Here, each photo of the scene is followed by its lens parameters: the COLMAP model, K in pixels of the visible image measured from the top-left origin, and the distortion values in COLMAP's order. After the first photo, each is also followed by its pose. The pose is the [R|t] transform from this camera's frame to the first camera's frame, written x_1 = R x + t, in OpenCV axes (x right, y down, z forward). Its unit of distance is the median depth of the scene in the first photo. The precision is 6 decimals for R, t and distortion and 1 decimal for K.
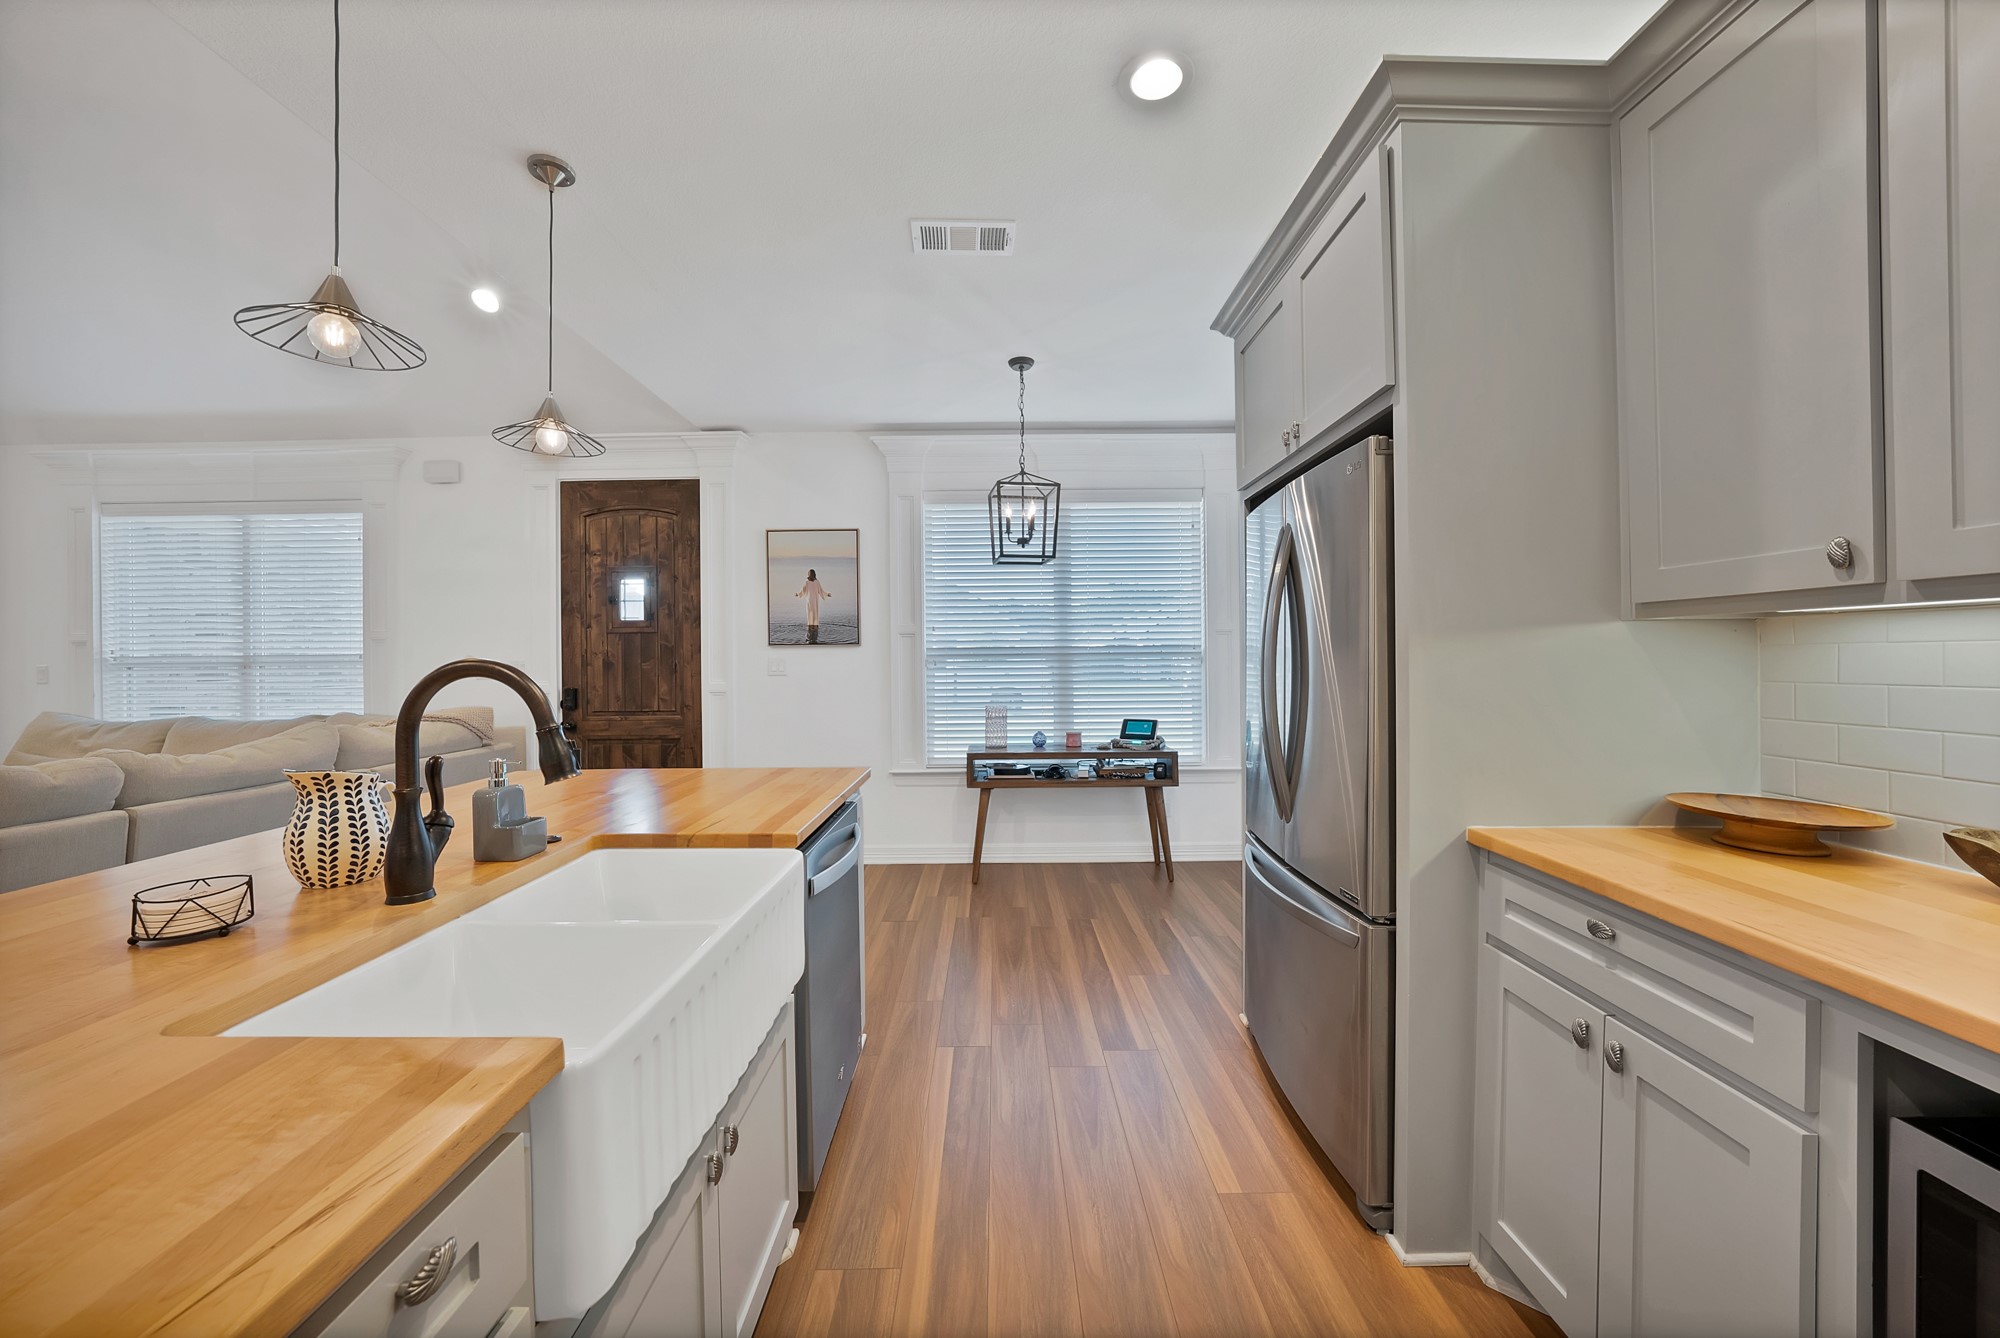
lens RADIAL K [[718.0, 0, 976.1], [0, 718.0, 660.6], [0, 0, 1]] dist [-0.026122, 0.004116]
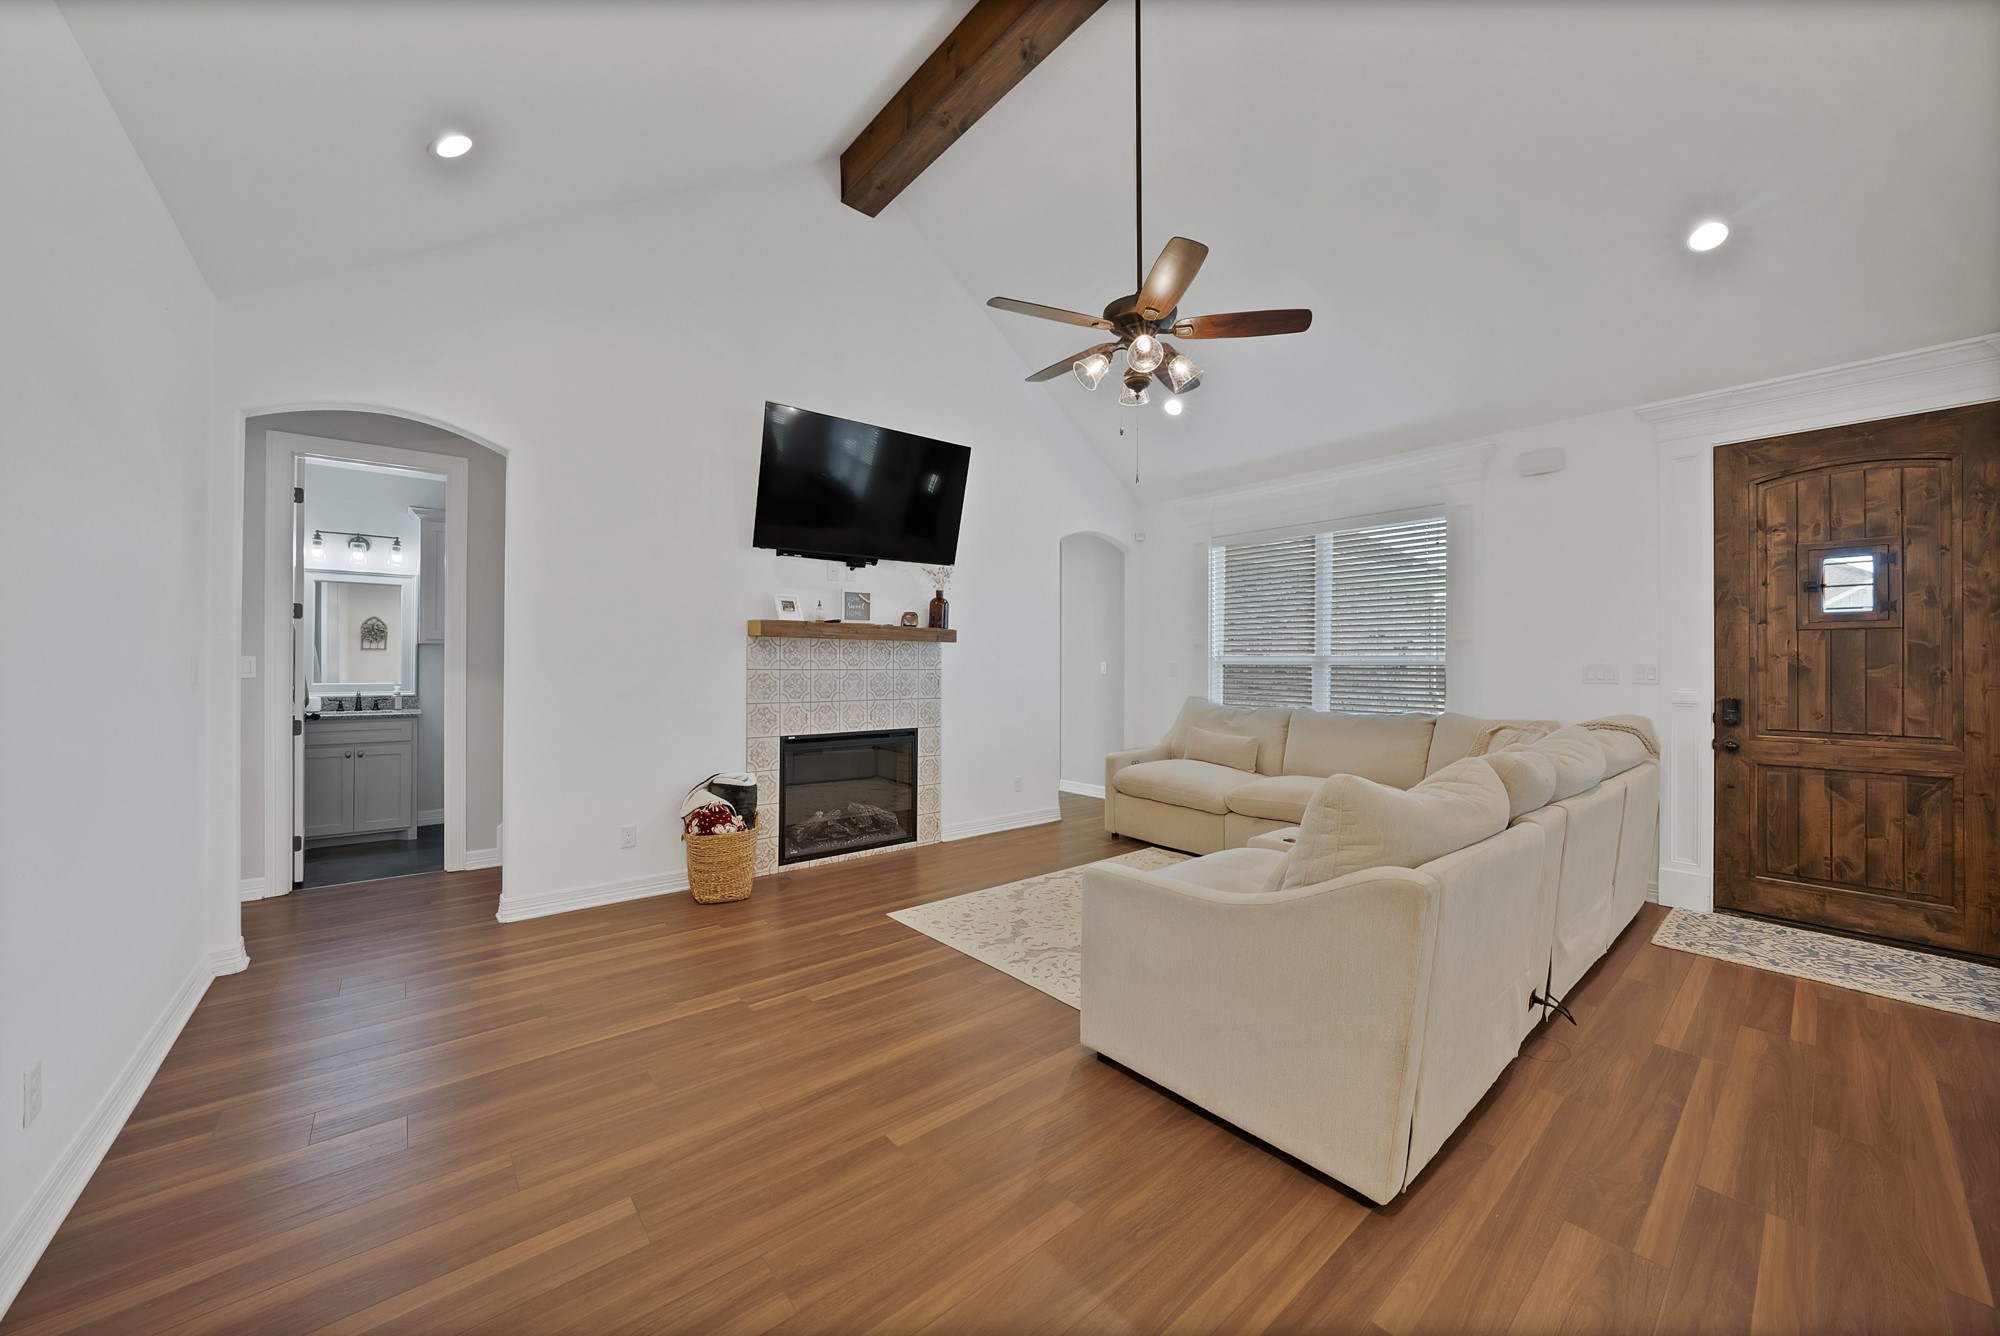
lens RADIAL K [[718.0, 0, 1012.1], [0, 718.0, 660.6], [0, 0, 1]] dist [-0.026122, 0.004116]
pose [[0.648177, 0.009939, -0.761425, -0.527305], [-0.013977, 0.999902, 0.001154, 0.006388], [0.761362, 0.009894, 0.648252, -0.152618]]
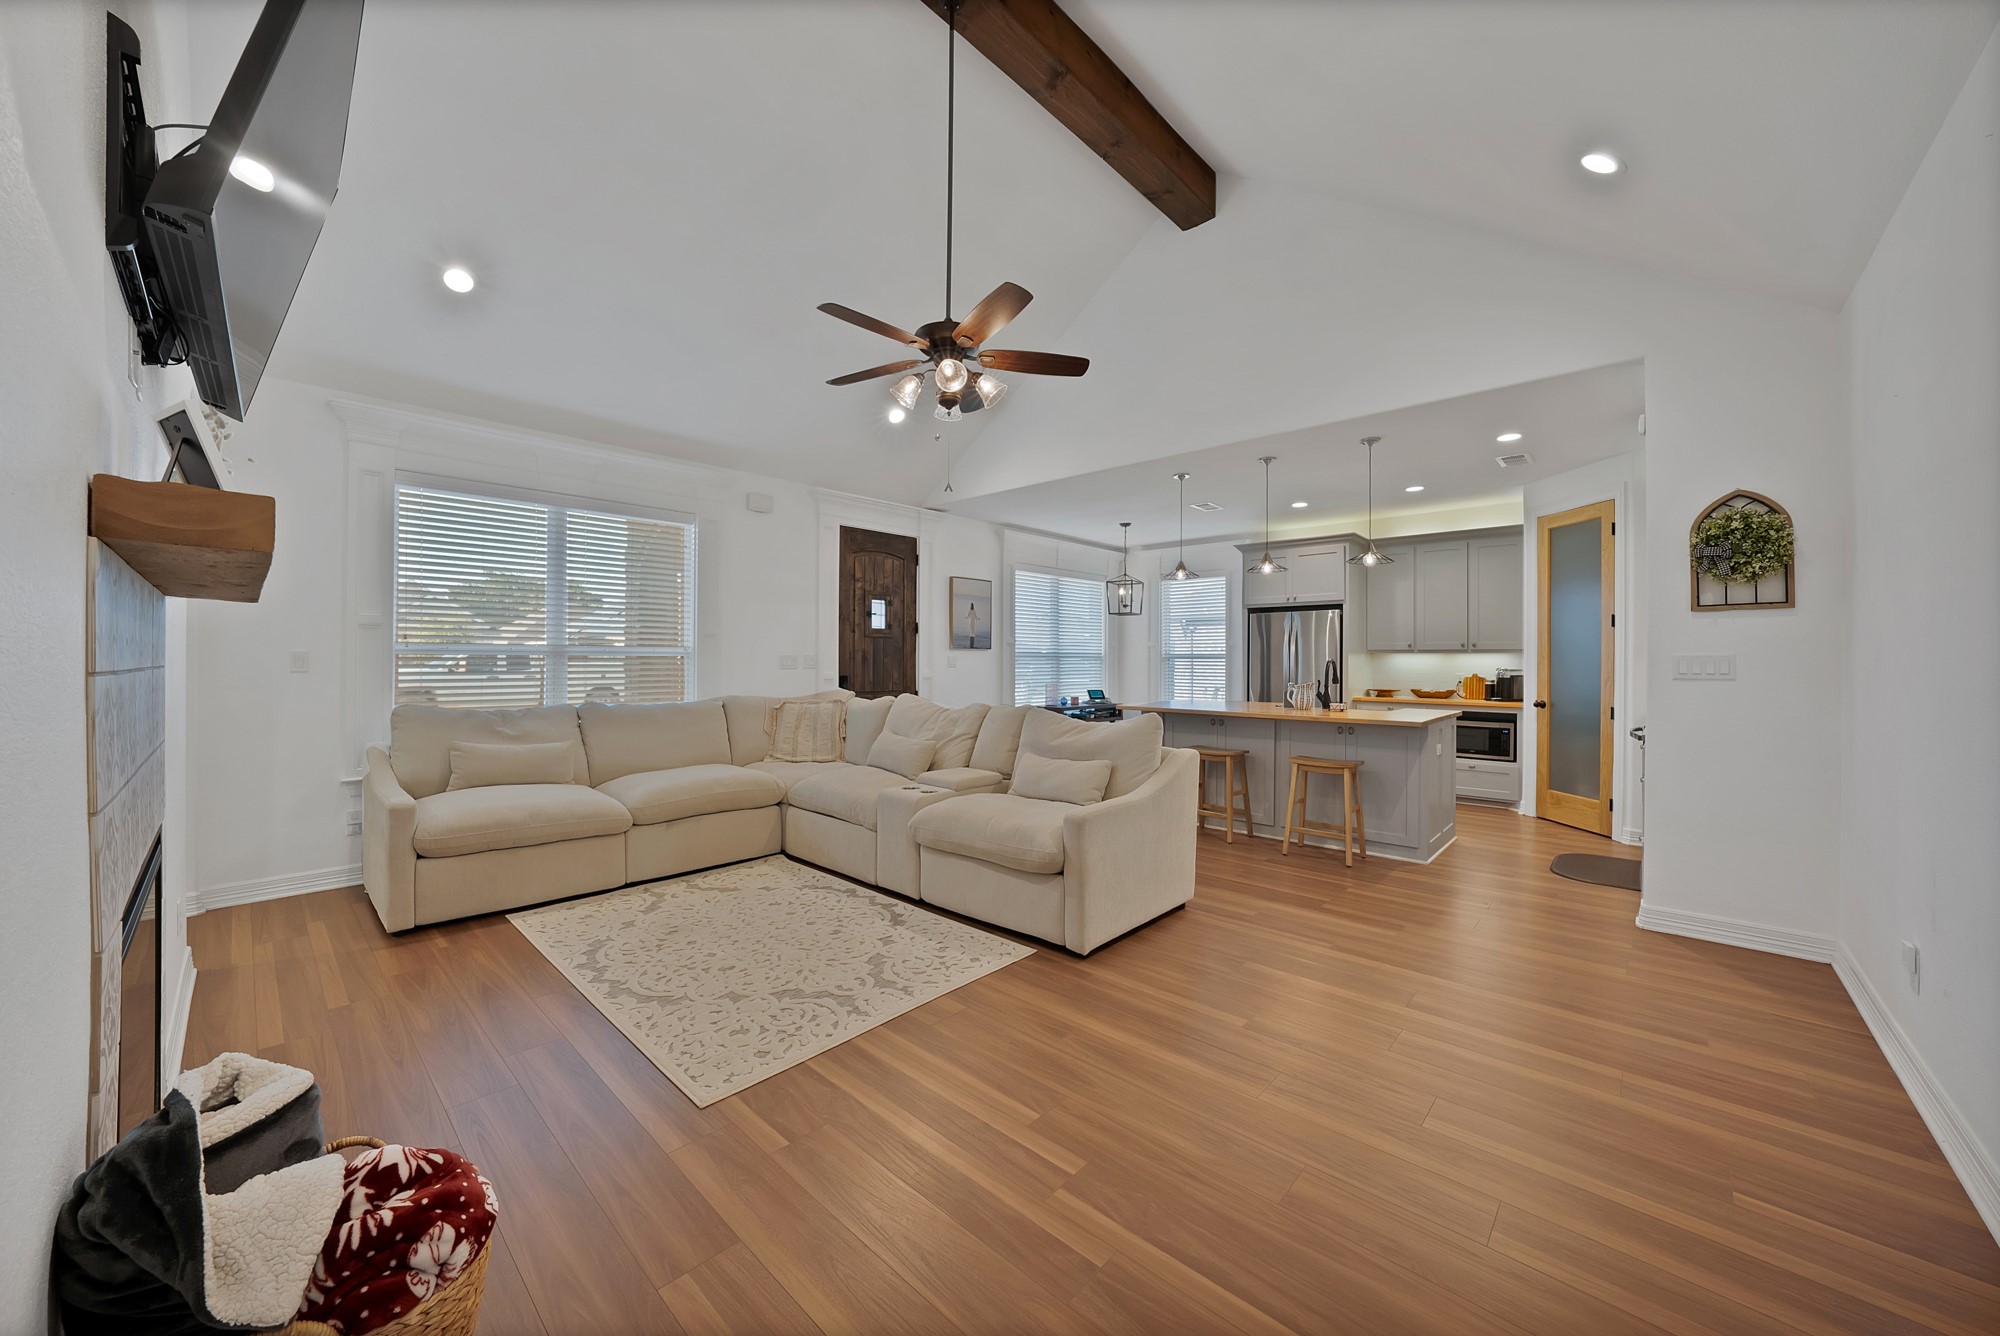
lens RADIAL K [[718.0, 0, 978.8], [0, 718.0, 653.5], [0, 0, 1]] dist [-0.026122, 0.004116]
pose [[0.694219, 0.019736, 0.719493, -1.486664], [-0.008923, 0.999783, -0.018815, 0.021223], [-0.719709, 0.006642, 0.694244, -0.166704]]
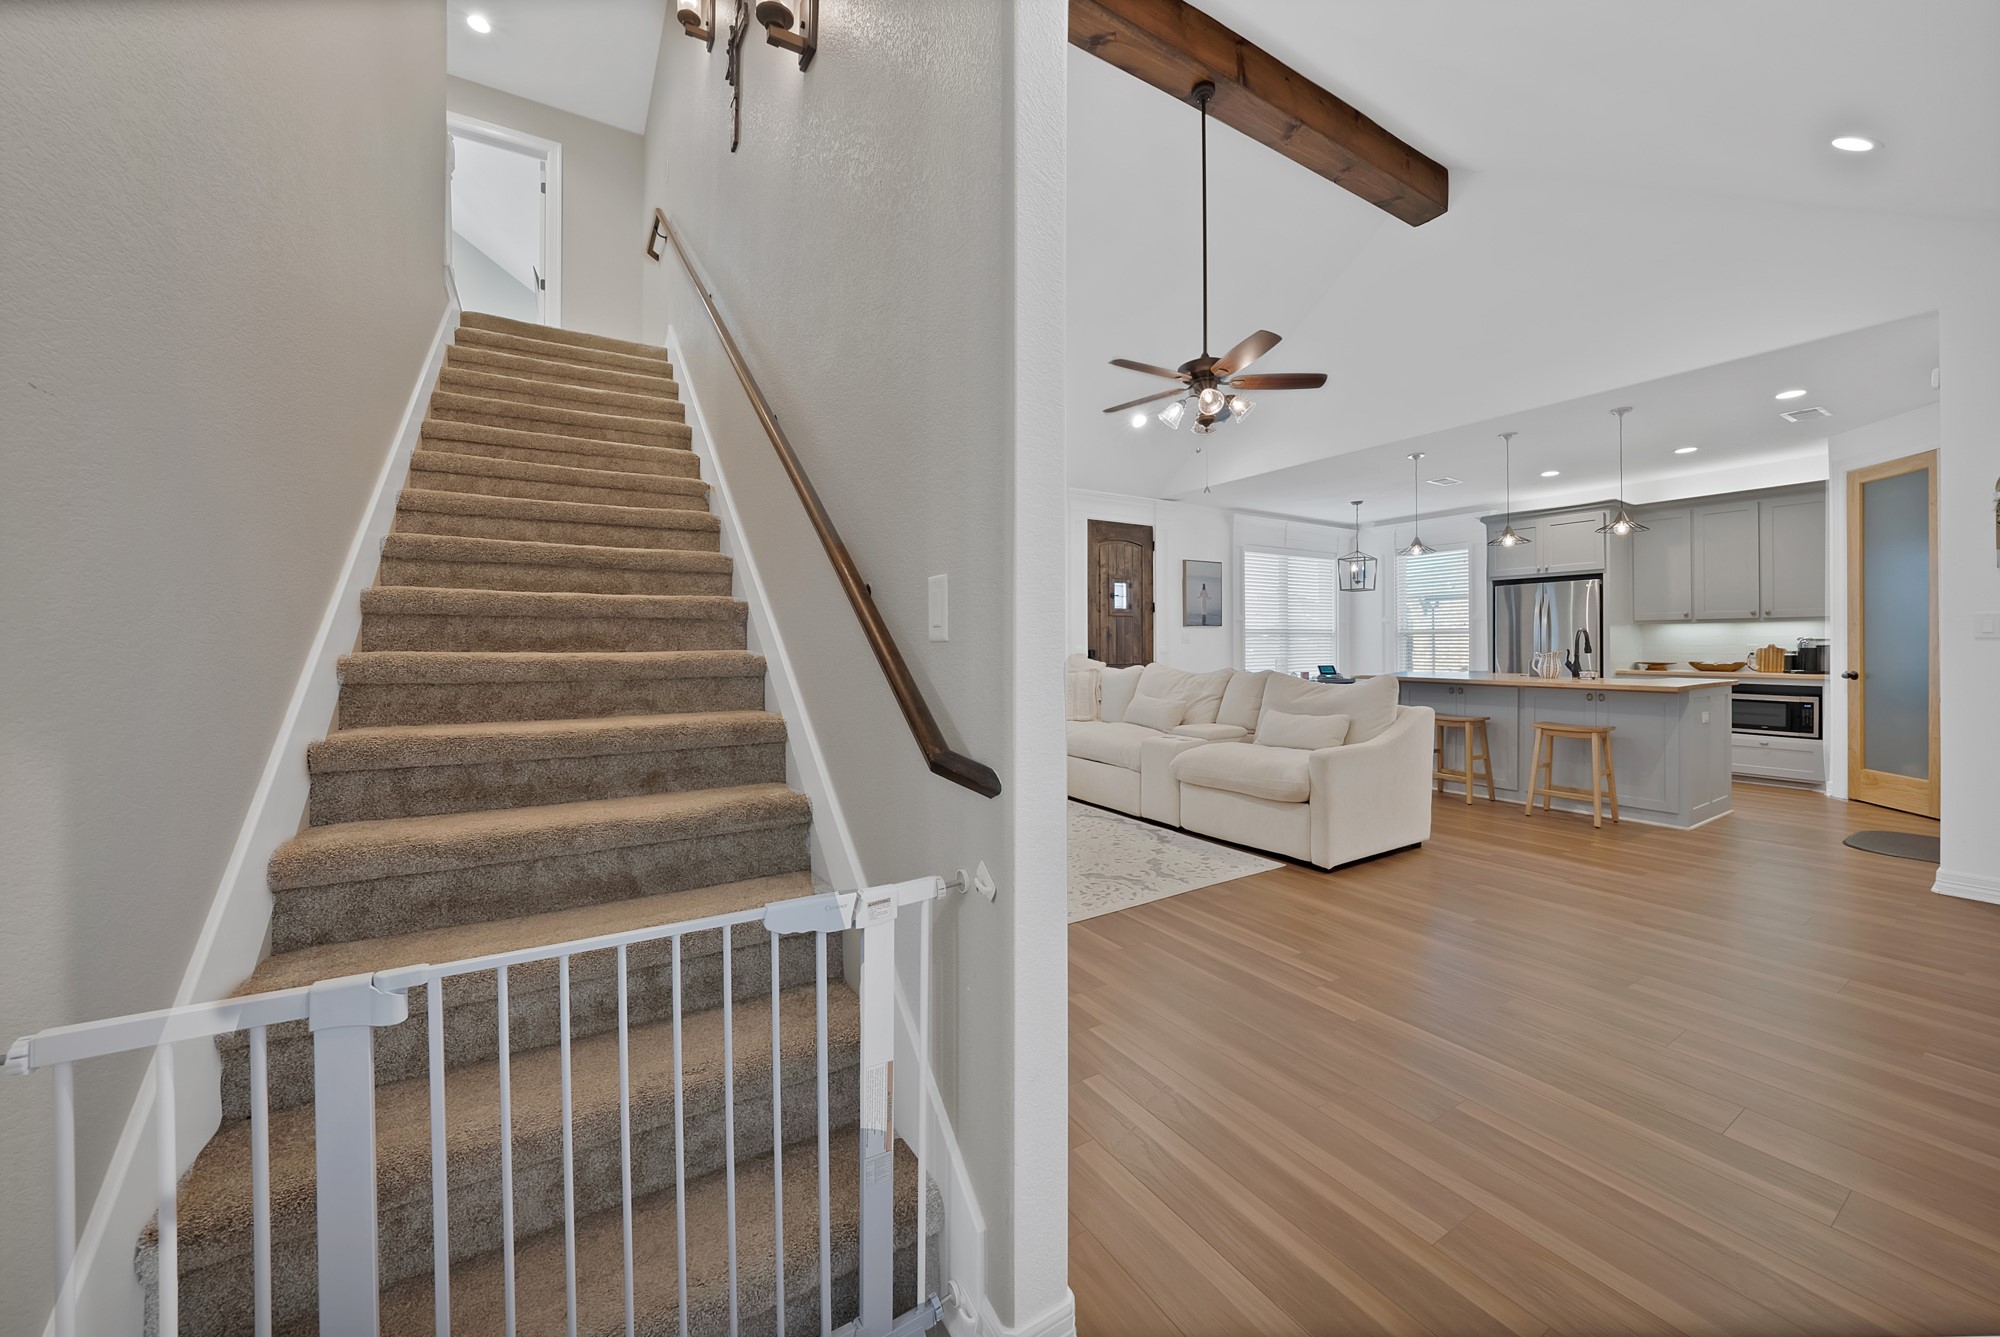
lens RADIAL K [[718.0, 0, 995.6], [0, 718.0, 643.0], [0, 0, 1]] dist [-0.026122, 0.004116]
pose [[0.858043, 0.007584, 0.513523, -1.683615], [-0.002856, 0.999946, -0.009995, 0.043069], [-0.513571, 0.007110, 0.858018, -0.279881]]
